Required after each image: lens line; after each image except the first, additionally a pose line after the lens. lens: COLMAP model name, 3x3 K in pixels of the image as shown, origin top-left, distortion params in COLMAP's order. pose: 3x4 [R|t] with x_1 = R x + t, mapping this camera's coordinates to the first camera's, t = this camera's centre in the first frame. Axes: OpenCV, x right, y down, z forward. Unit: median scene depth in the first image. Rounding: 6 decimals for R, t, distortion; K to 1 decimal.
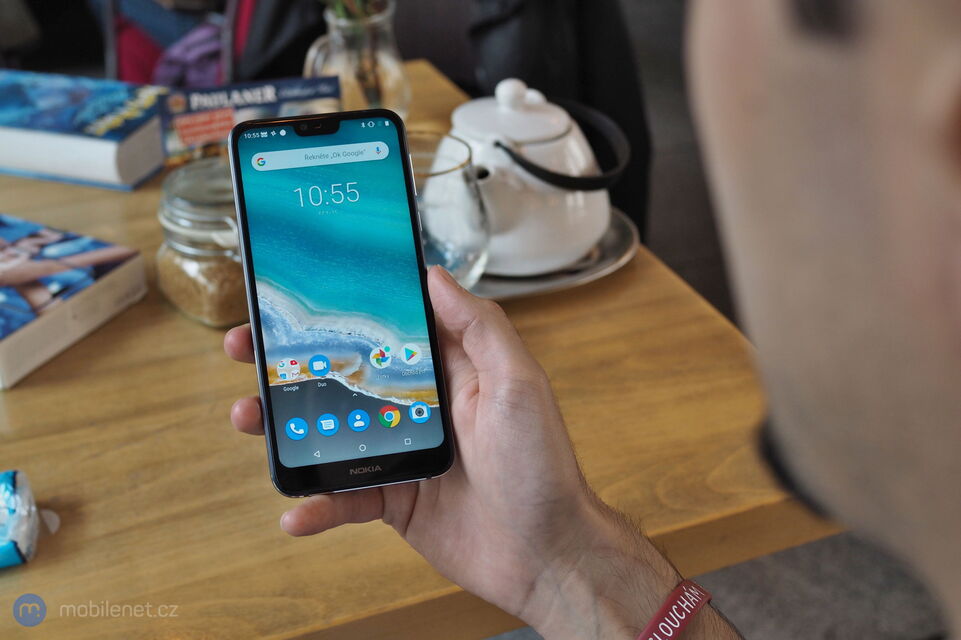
lens RADIAL K [[1421.9, 0, 483.7], [0, 1421.9, 321.7], [0, 0, 1]] dist [-0.128182, 0.000000]
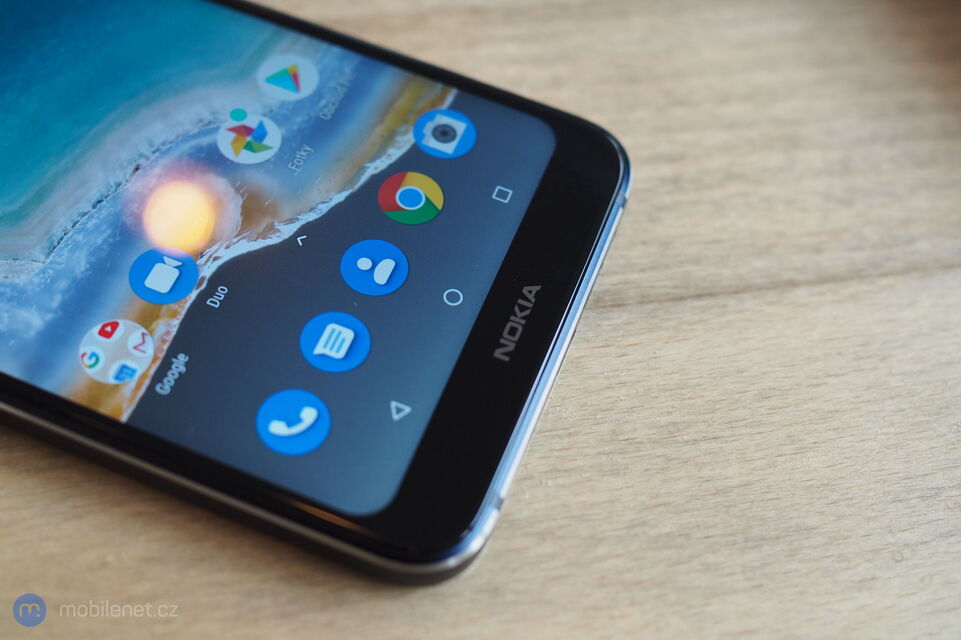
lens RADIAL K [[1421.9, 0, 470.6], [0, 1421.9, 323.4], [0, 0, 1]] dist [-0.128182, 0.000000]
pose [[0.511243, -0.792442, 0.332666, -0.193566], [0.842561, 0.538463, -0.012180, 0.098184], [-0.169476, 0.286518, 0.942966, 0.686639]]
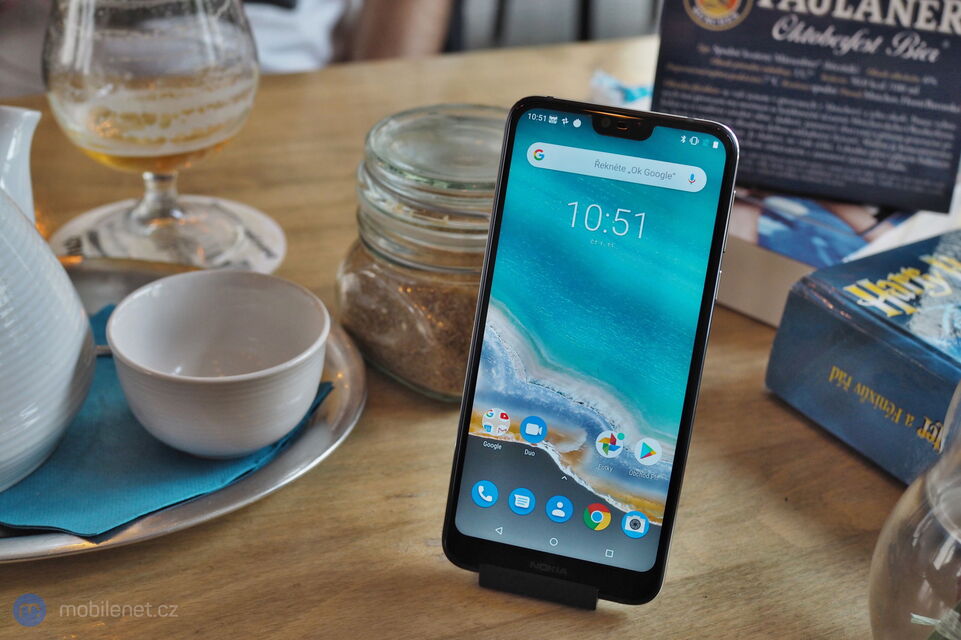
lens RADIAL K [[1421.9, 0, 478.0], [0, 1421.9, 319.3], [0, 0, 1]] dist [-0.128182, 0.000000]
pose [[0.867859, 0.339104, -0.363082, 0.126654], [-0.219423, 0.917312, 0.332254, -0.284298], [0.445728, -0.208681, 0.870505, 0.297984]]
